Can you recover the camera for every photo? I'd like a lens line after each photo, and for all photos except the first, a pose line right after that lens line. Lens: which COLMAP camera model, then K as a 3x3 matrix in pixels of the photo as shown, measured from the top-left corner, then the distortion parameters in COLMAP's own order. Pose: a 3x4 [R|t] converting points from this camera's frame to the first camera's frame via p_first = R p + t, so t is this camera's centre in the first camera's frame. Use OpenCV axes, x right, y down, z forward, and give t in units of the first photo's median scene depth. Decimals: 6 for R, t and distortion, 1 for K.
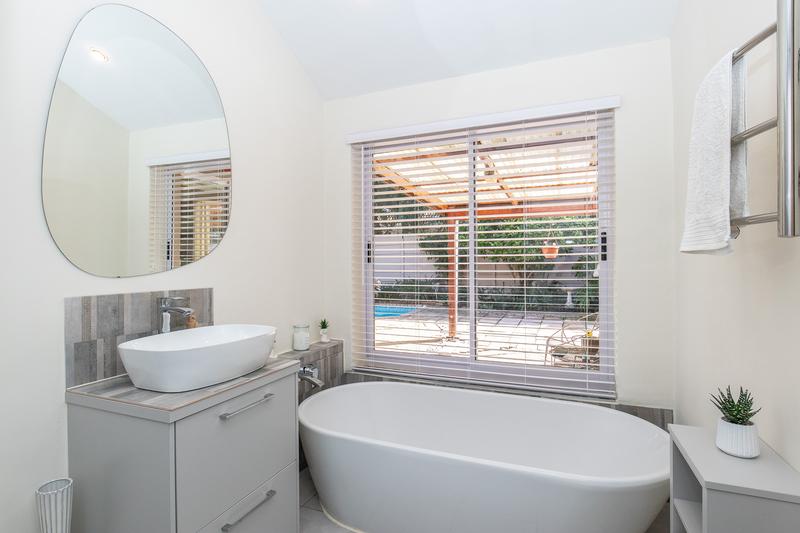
lens RADIAL K [[400.0, 0, 401.2], [0, 400.0, 263.4], [0, 0, 1]] dist [0.004005, -0.005561]
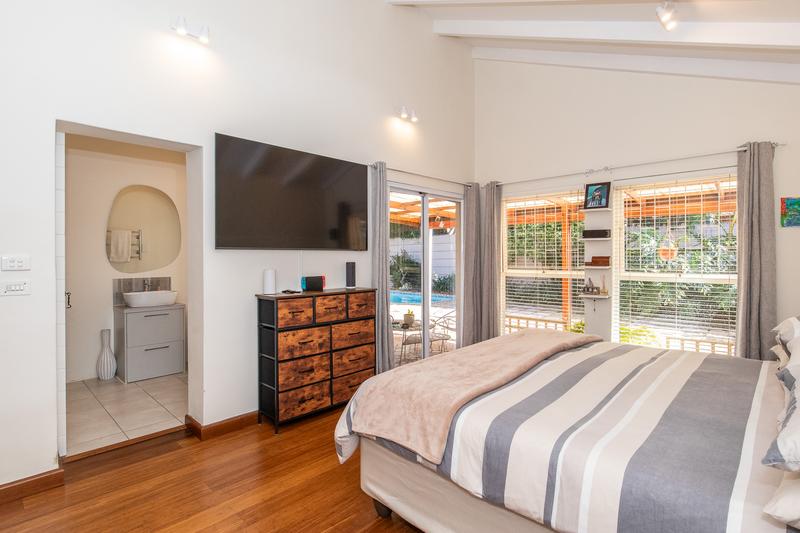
lens RADIAL K [[400.0, 0, 397.1], [0, 400.0, 260.6], [0, 0, 1]] dist [0.004005, -0.005561]
pose [[0.928528, 0.010211, -0.371122, 2.050951], [-0.000717, 0.999669, 0.025709, -0.123746], [0.371261, -0.023605, 0.928228, -0.973884]]
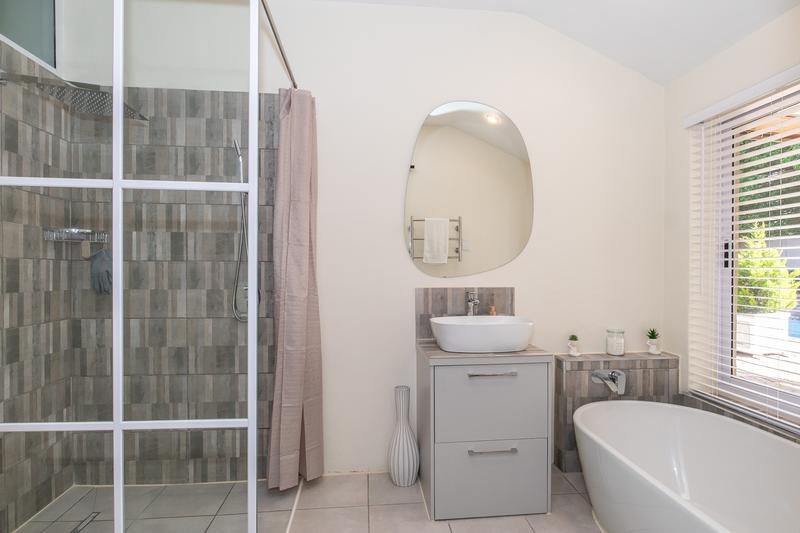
lens RADIAL K [[400.0, 0, 403.1], [0, 400.0, 271.4], [0, 0, 1]] dist [0.004005, -0.005561]
pose [[0.462635, 0.008971, -0.886503, 0.540109], [0.001634, 0.999938, 0.010972, -0.005263], [0.886547, -0.006525, 0.462592, 0.095709]]
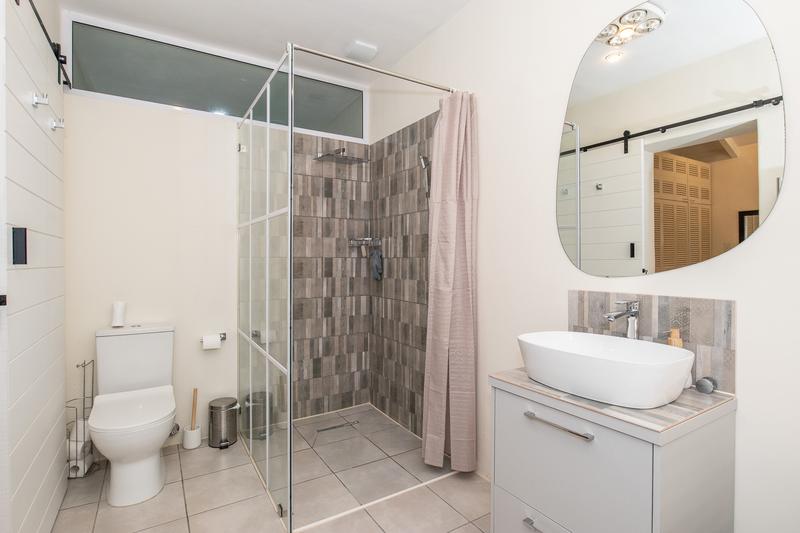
lens RADIAL K [[400.0, 0, 402.4], [0, 400.0, 263.1], [0, 0, 1]] dist [0.004005, -0.005561]
pose [[-0.583461, 0.009403, -0.812086, 0.441976], [0.008339, 0.999950, 0.005586, -0.012384], [0.812098, -0.003513, -0.583510, 1.008421]]
